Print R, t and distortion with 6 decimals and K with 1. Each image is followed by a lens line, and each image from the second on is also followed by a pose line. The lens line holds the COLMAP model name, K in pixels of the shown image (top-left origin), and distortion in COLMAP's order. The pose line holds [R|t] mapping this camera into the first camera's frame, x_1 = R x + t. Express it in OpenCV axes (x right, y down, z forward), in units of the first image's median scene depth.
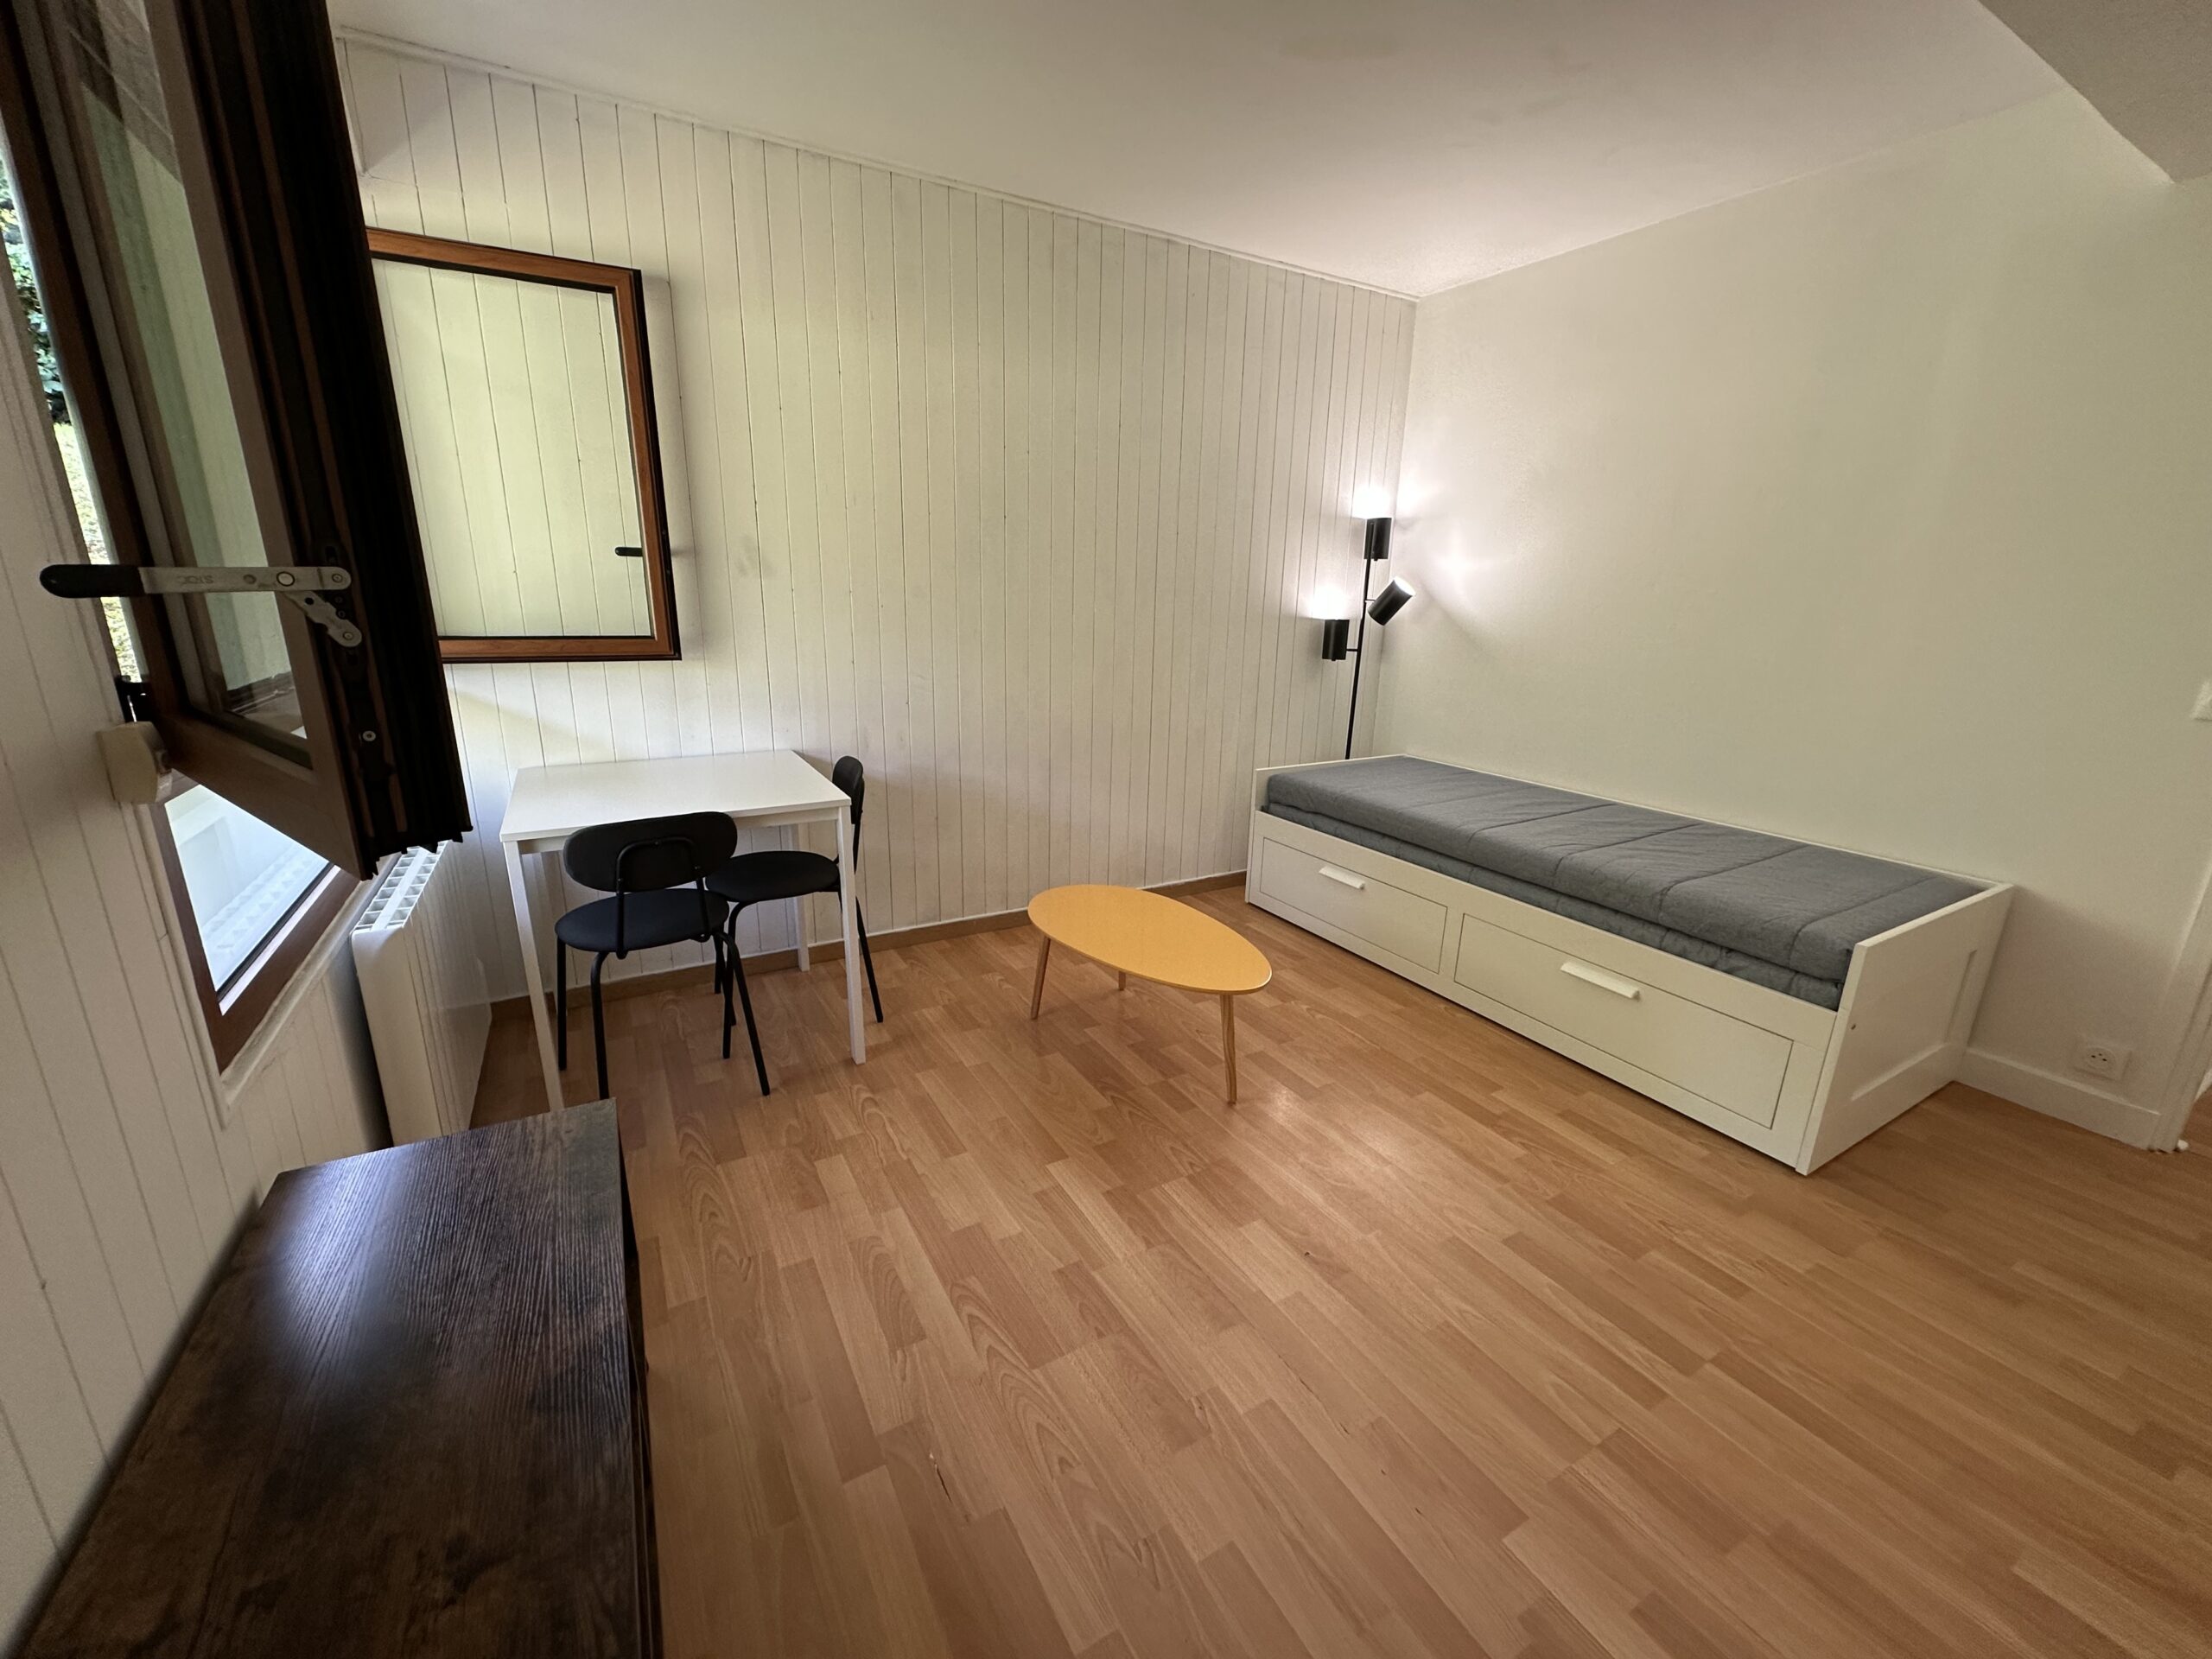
lens RADIAL K [[880.4, 0, 1104.5], [0, 880.4, 830.6], [0, 0, 1]] dist [-0.002521, -0.000684]
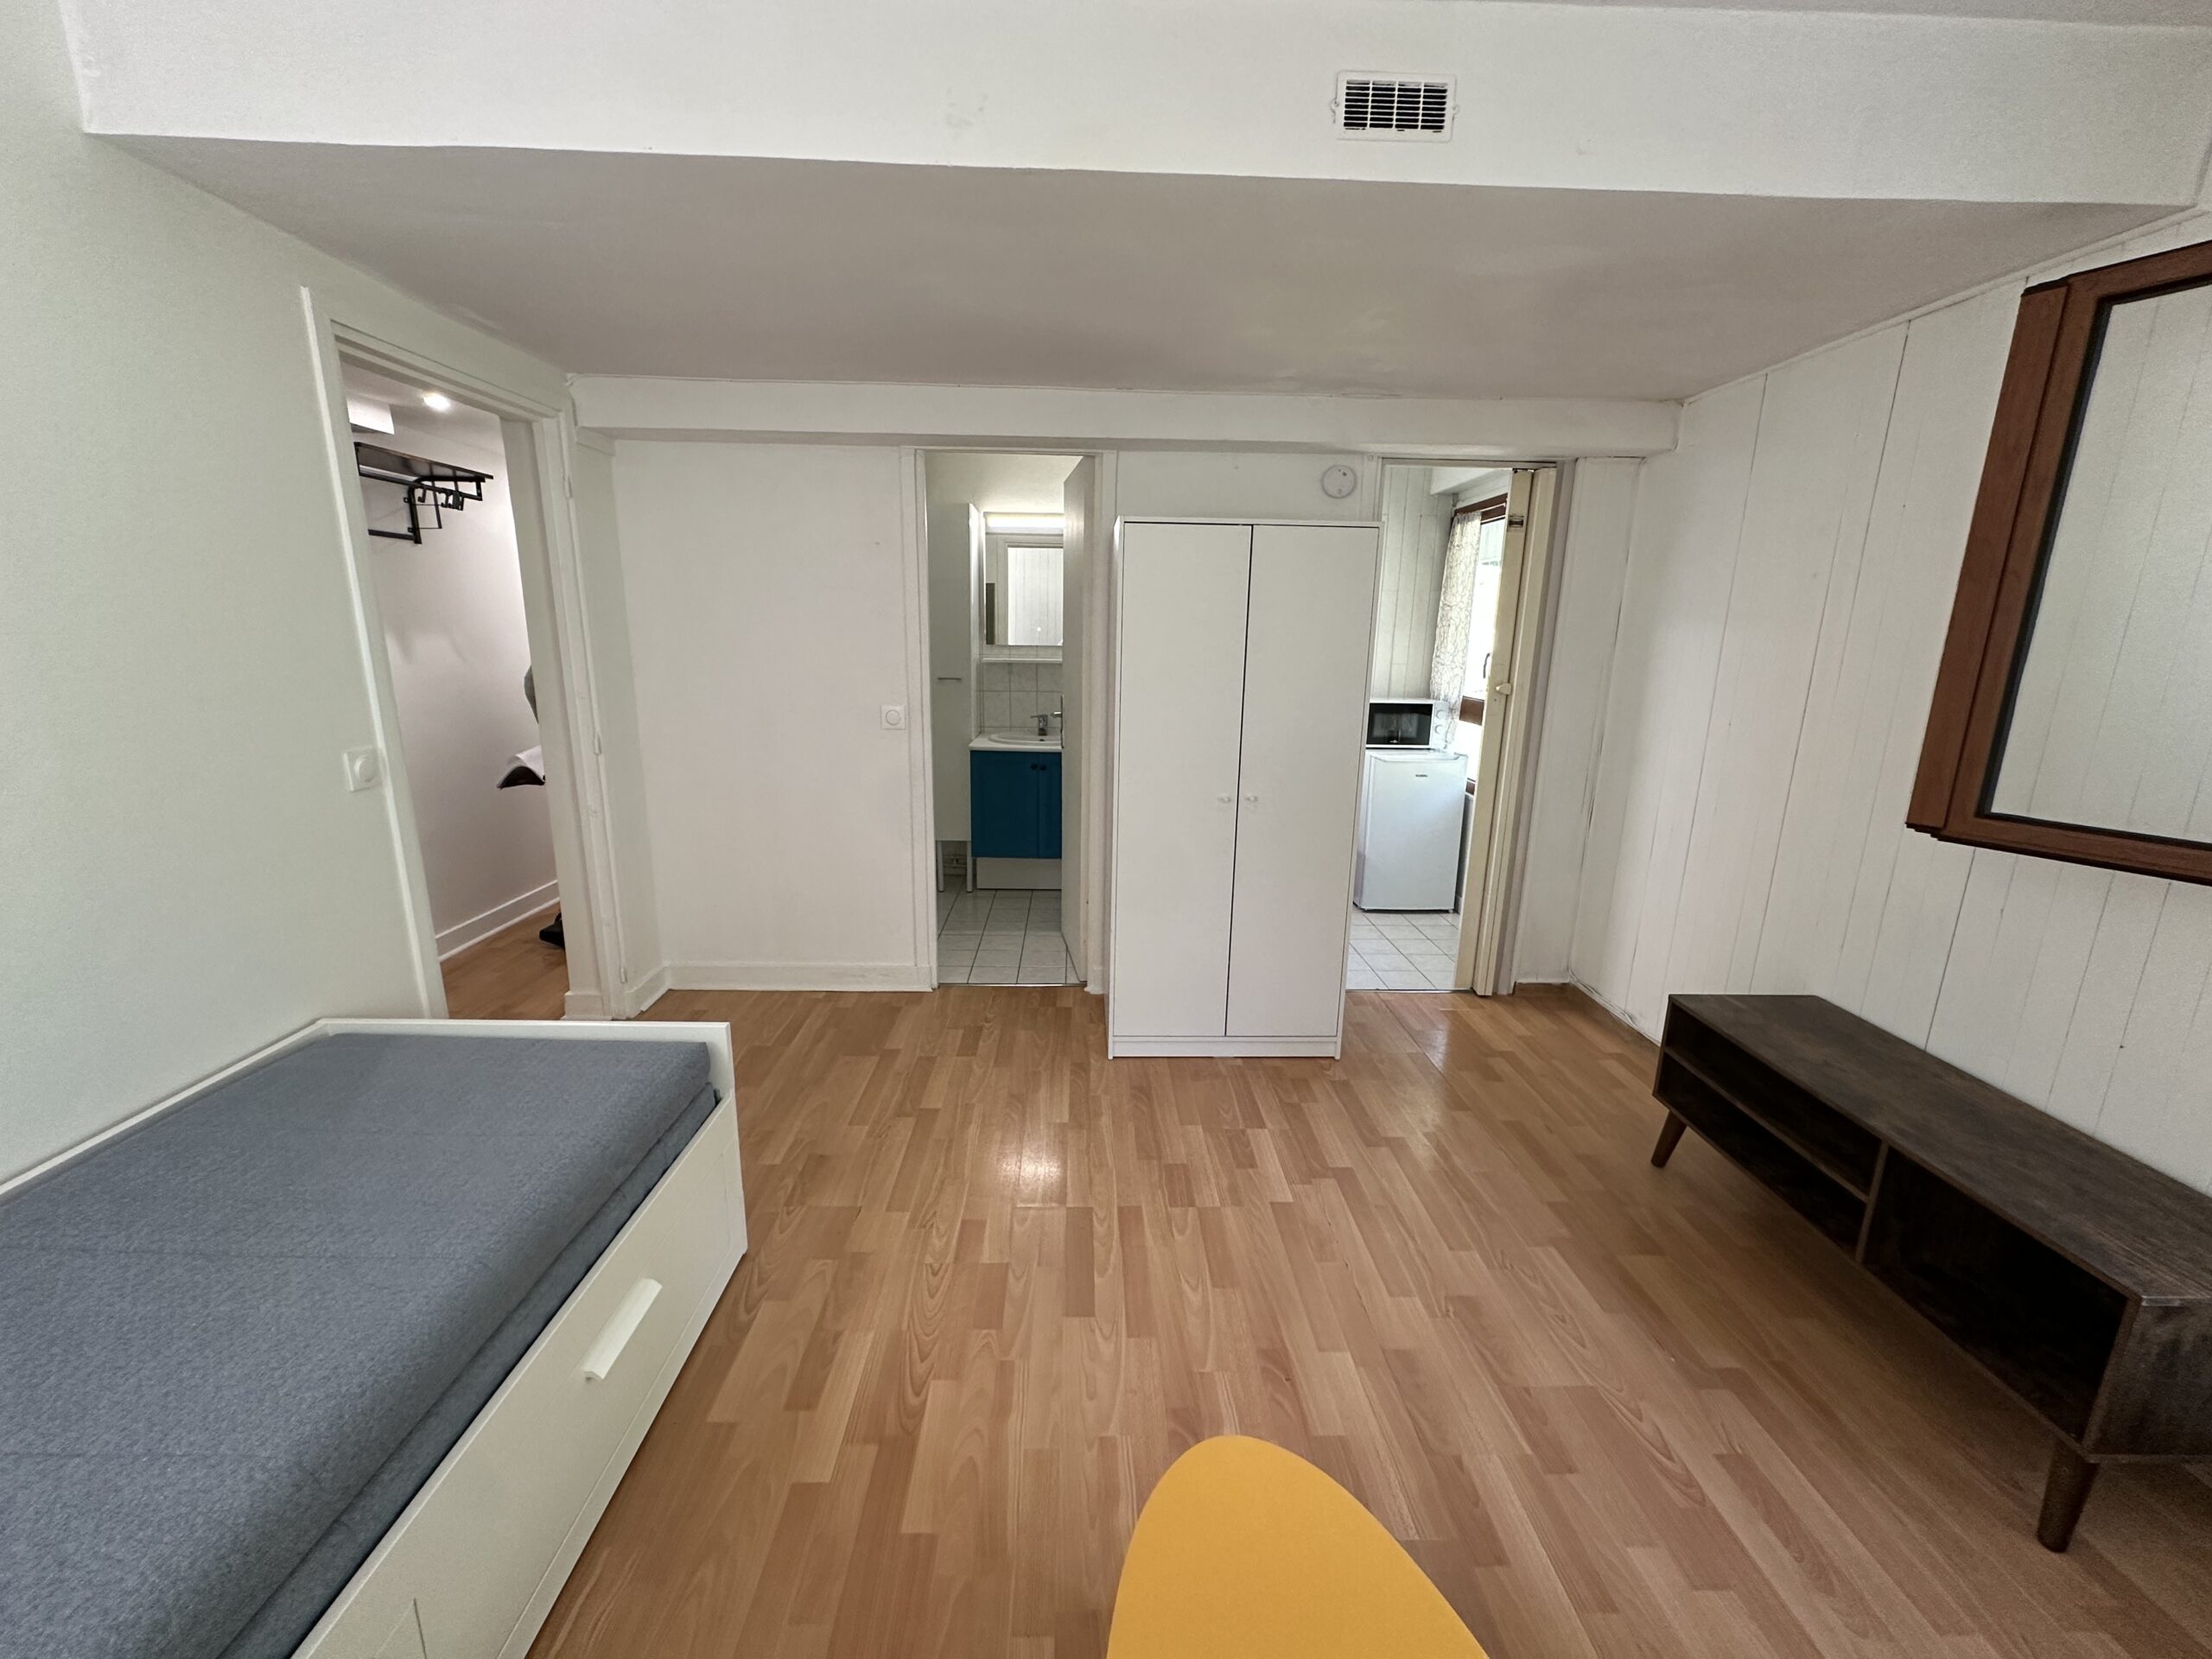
lens RADIAL K [[880.4, 0, 1104.8], [0, 880.4, 829.8], [0, 0, 1]] dist [-0.002521, -0.000684]
pose [[-0.879703, -0.140502, 0.454293, 0.041668], [0.093601, 0.885499, 0.455115, -0.421214], [-0.466221, 0.442888, -0.765825, 1.270510]]
